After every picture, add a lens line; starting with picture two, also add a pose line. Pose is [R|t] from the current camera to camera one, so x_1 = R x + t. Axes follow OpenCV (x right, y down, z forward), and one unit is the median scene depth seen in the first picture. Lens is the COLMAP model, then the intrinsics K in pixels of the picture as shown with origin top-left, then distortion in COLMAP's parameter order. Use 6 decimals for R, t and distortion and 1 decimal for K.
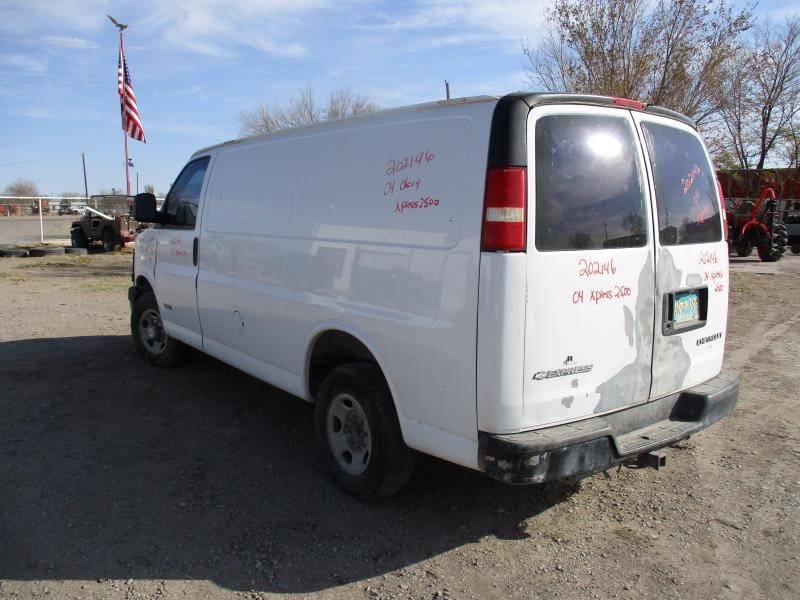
lens RADIAL K [[666.4, 0, 399.4], [0, 666.4, 297.8], [0, 0, 1]] dist [-0.036245, 0.019735]
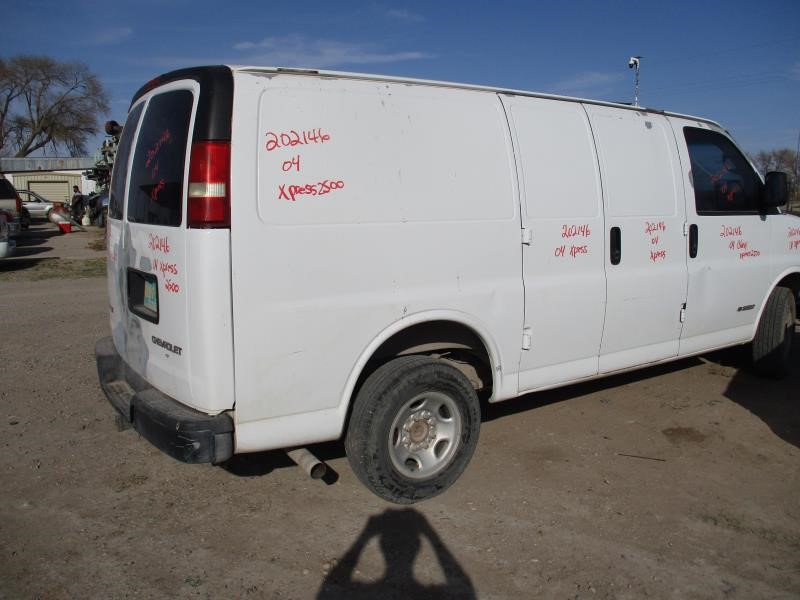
lens RADIAL K [[666.4, 0, 402.9], [0, 666.4, 301.9], [0, 0, 1]] dist [-0.036245, 0.019735]
pose [[-0.045514, 0.163457, -0.985500, 1.488863], [-0.139665, 0.975792, 0.168297, -0.198943], [0.989152, 0.145300, -0.021582, 1.550844]]
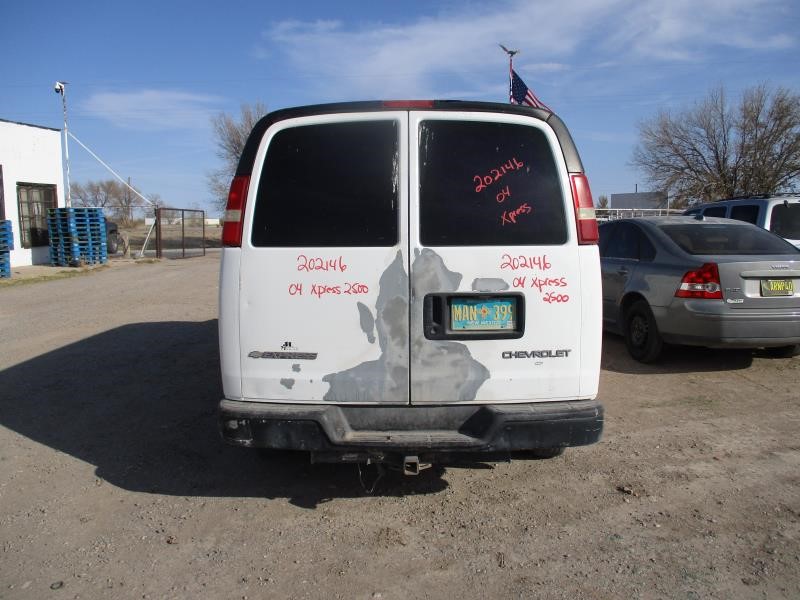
lens RADIAL K [[666.4, 0, 405.5], [0, 666.4, 299.2], [0, 0, 1]] dist [-0.036245, 0.019735]
pose [[0.790454, 0.066338, -0.608918, 1.038493], [-0.074968, 0.997122, 0.011312, -0.010494], [0.607916, 0.036708, 0.793152, 0.222570]]
